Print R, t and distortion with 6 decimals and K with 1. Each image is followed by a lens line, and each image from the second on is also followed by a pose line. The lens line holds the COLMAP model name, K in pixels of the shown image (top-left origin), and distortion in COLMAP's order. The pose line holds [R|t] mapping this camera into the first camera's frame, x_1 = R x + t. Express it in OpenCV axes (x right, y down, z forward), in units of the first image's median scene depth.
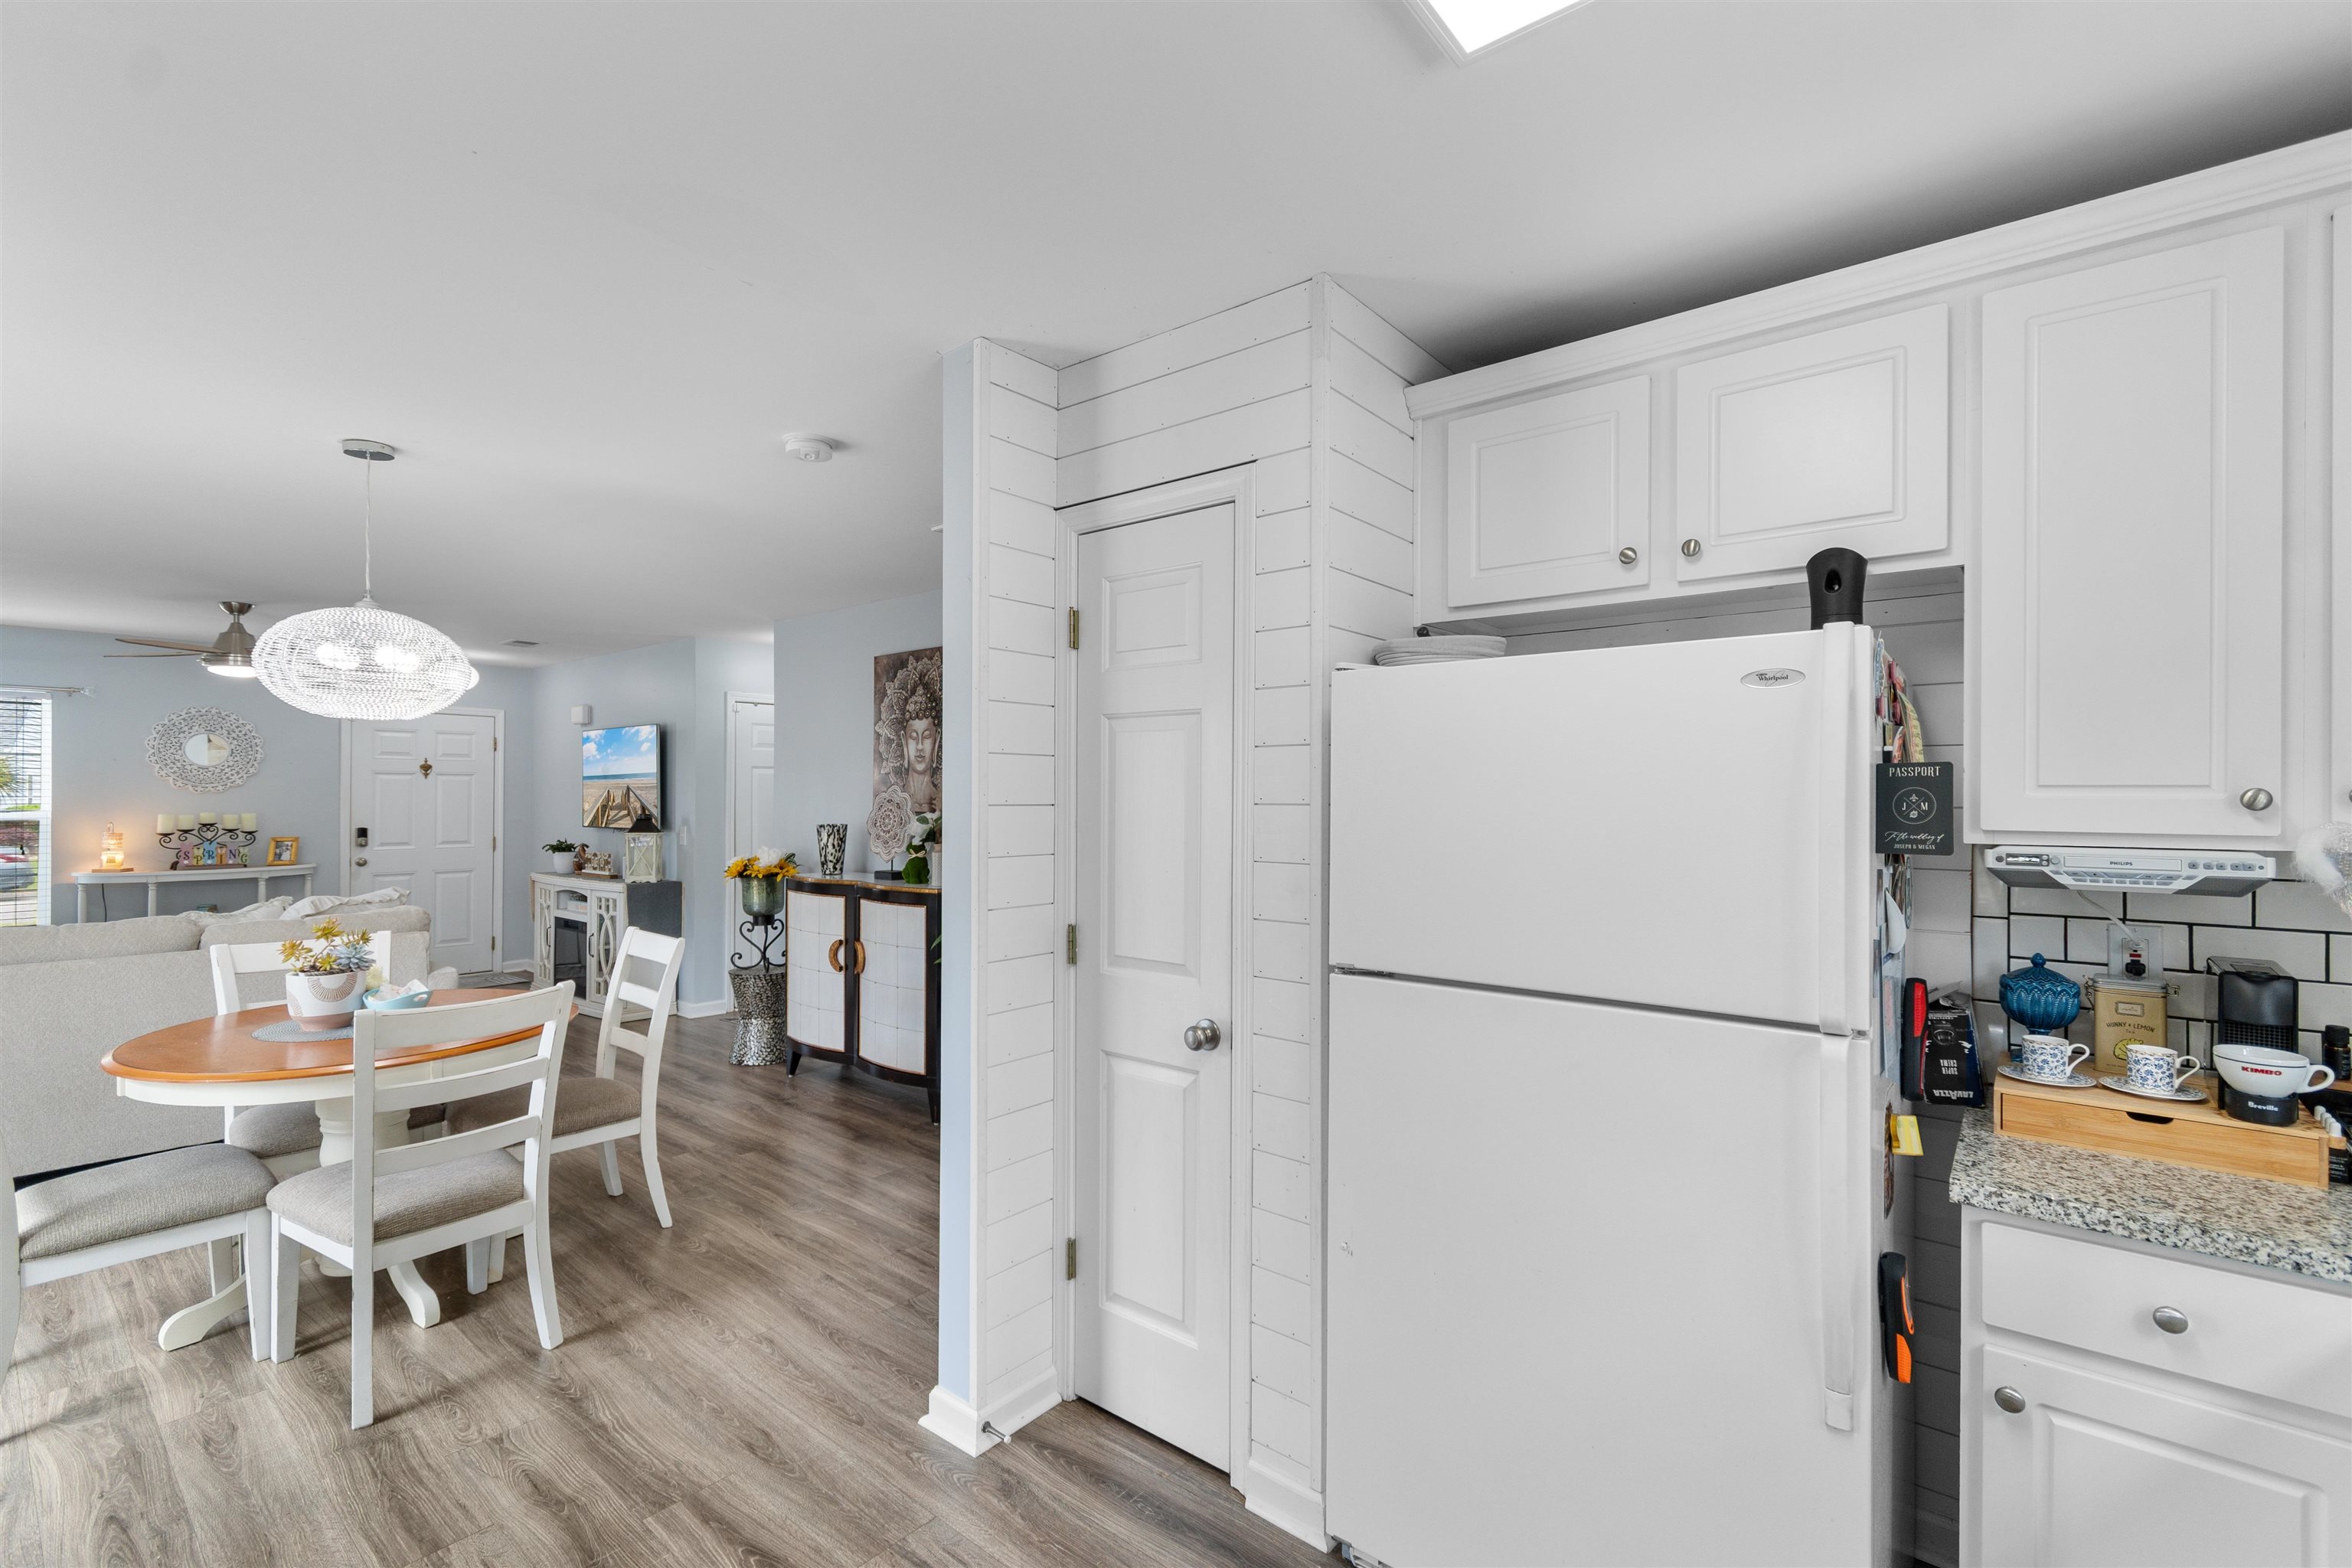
lens RADIAL K [[1028.2, 0, 1176.3], [0, 1028.2, 793.5], [0, 0, 1]] dist [-0.000695, -0.000538]
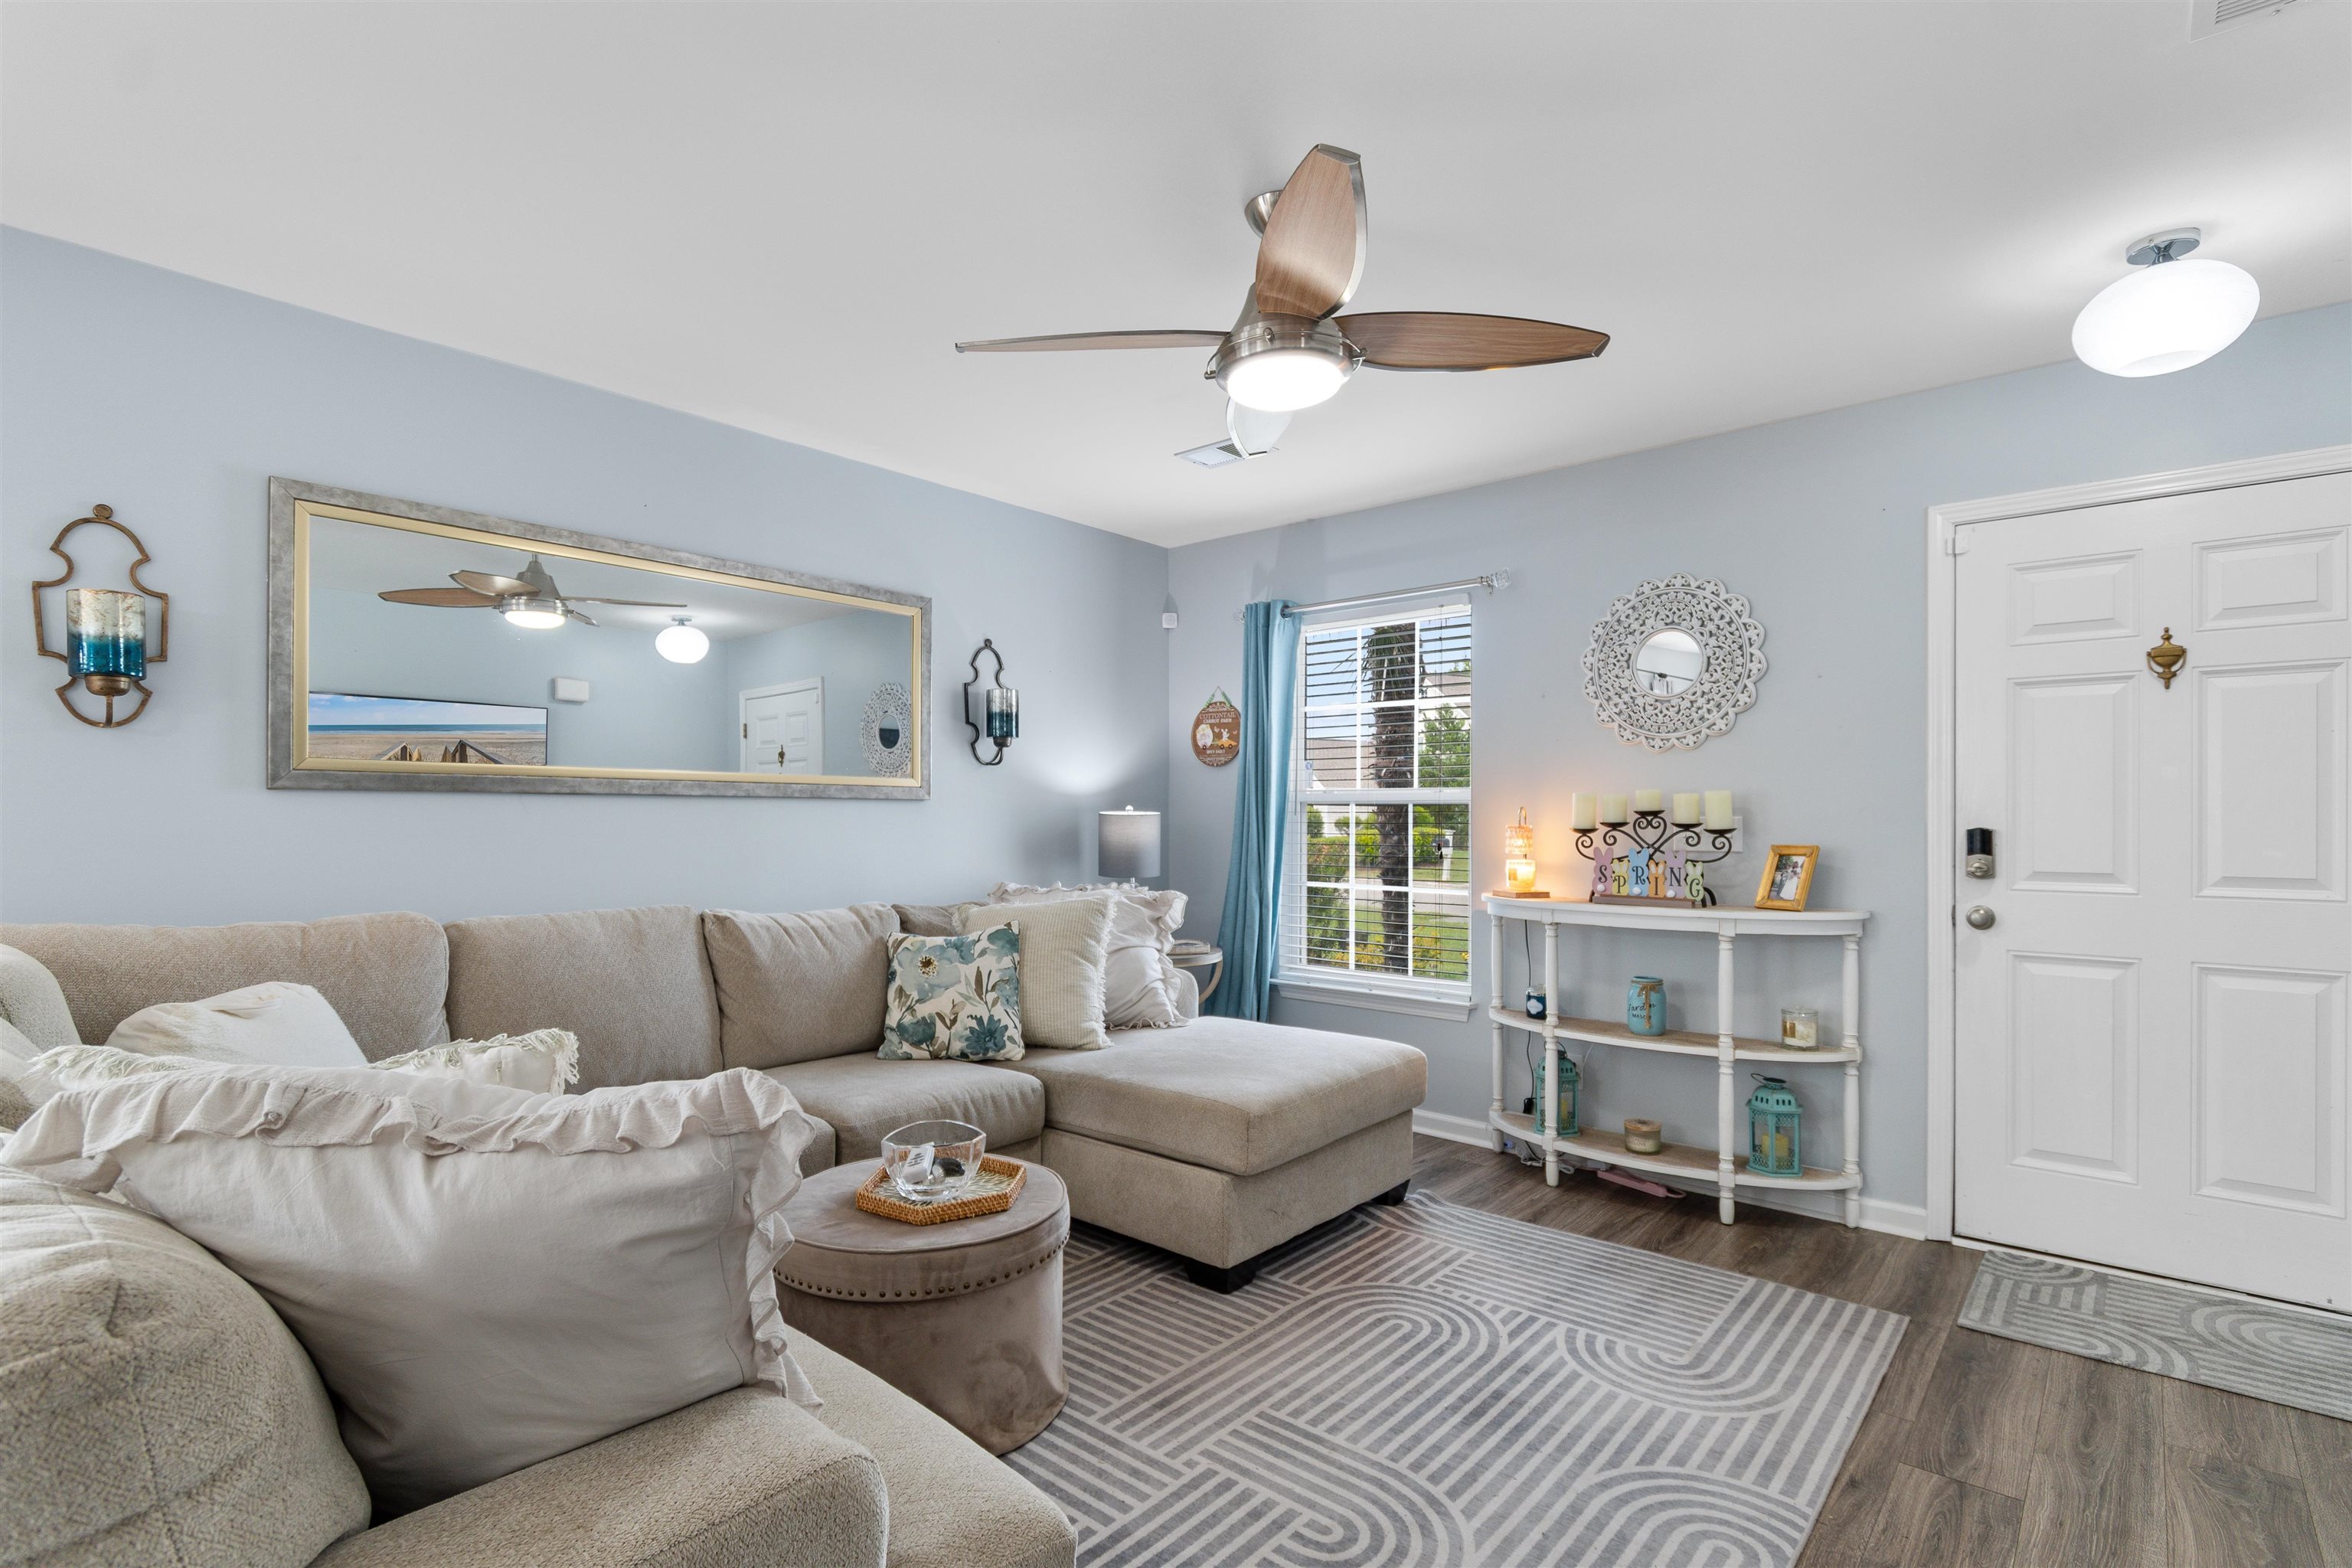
lens RADIAL K [[1111.9, 0, 1178.5], [0, 1111.9, 812.4], [0, 0, 1]] dist [0.010691, -0.009854]
pose [[-0.027748, -0.006668, -0.999593, -0.411748], [0.000168, 0.999978, -0.006676, 0.033446], [0.999615, -0.000353, -0.027746, 0.796957]]
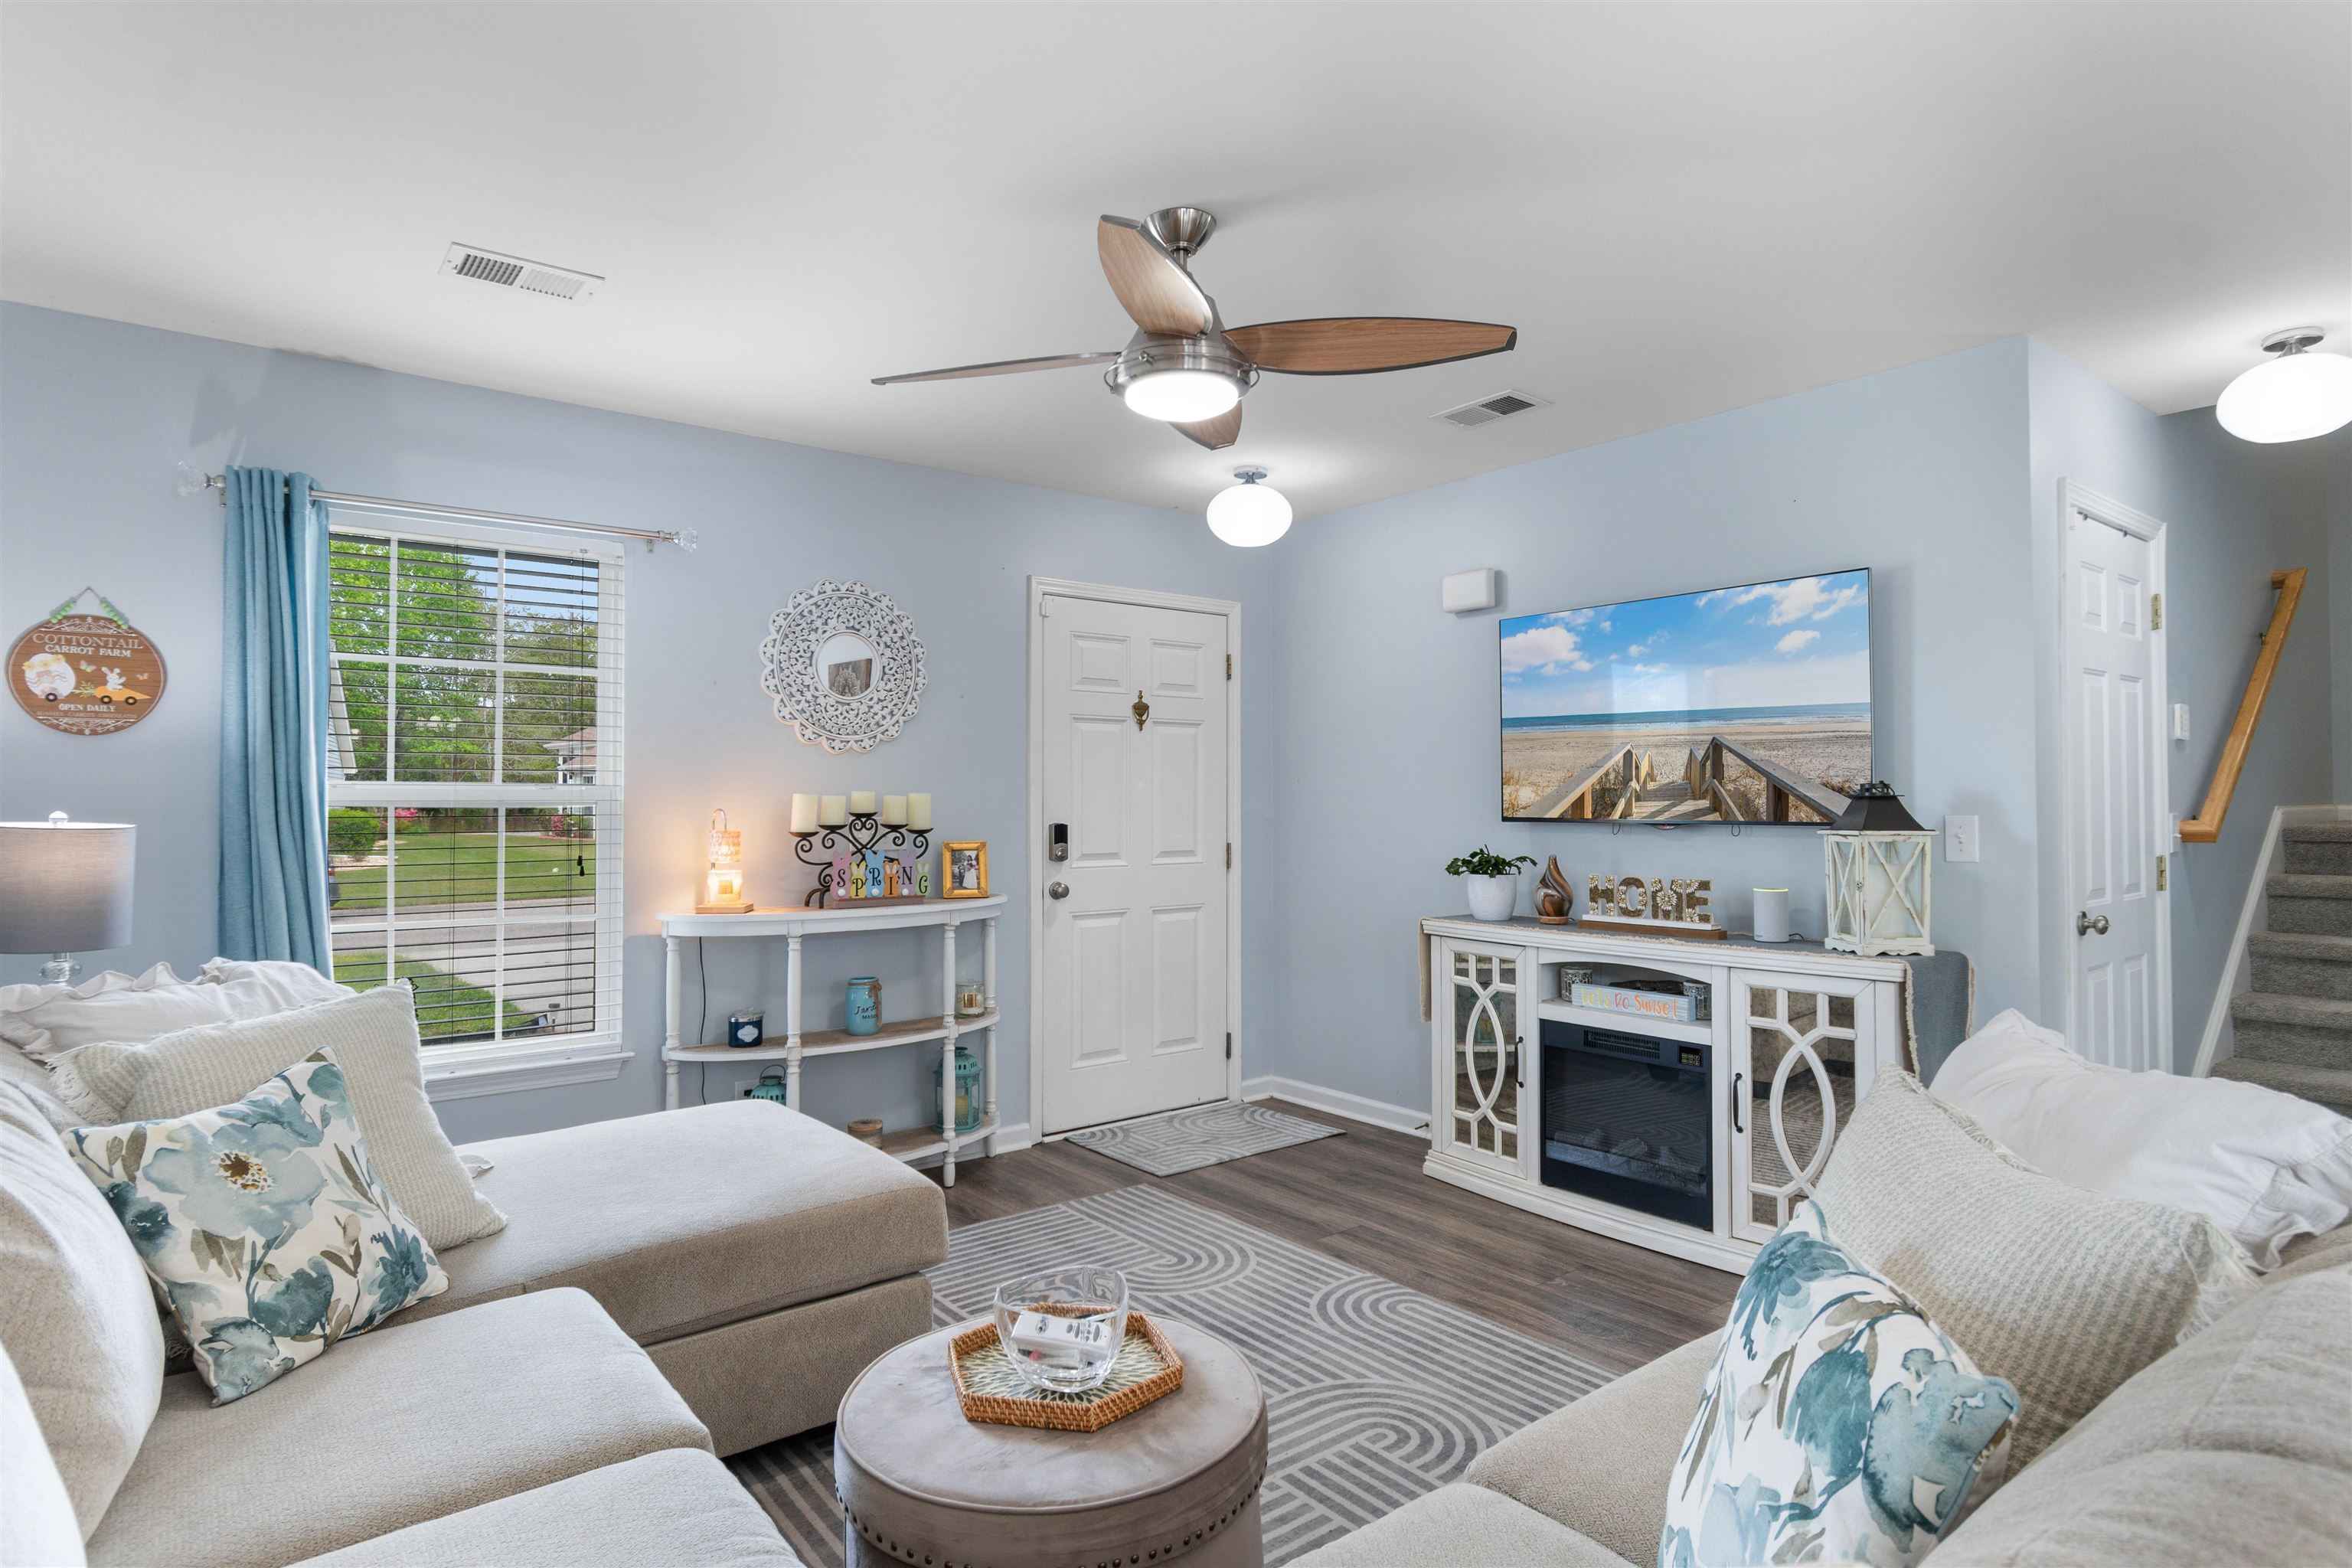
lens RADIAL K [[1249.6, 0, 1179.2], [0, 1249.6, 778.1], [0, 0, 1]] dist [-0.000955, -0.001626]
pose [[0.975971, -0.009205, -0.217706, -0.668770], [0.005898, 0.999857, -0.015835, 0.022979], [0.217820, 0.014170, 0.975886, 0.451168]]
